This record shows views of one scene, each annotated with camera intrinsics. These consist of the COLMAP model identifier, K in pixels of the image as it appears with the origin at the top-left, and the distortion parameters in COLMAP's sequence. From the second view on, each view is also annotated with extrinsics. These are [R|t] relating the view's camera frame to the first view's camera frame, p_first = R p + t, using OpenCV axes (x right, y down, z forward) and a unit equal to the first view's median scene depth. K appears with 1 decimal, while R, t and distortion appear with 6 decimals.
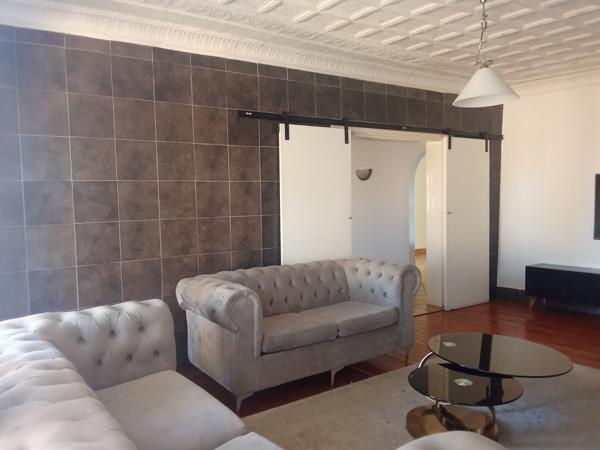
lens RADIAL K [[497.5, 0, 289.5], [0, 497.5, 228.0], [0, 0, 1]] dist [0.147051, -0.216519]
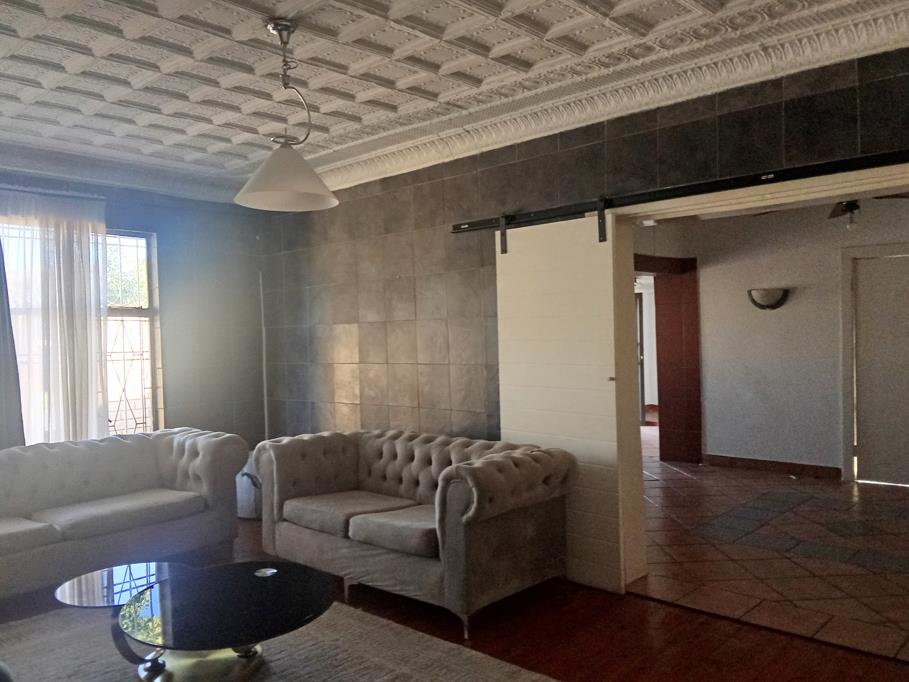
lens RADIAL K [[753.7, 0, 438.6], [0, 753.7, 345.6], [0, 0, 1]] dist [0.147051, -0.216519]
pose [[0.195383, 0.023710, -0.980440, 0.964507], [-0.040593, 0.999046, 0.016071, -0.066560], [0.979887, 0.036660, 0.196159, 0.721391]]
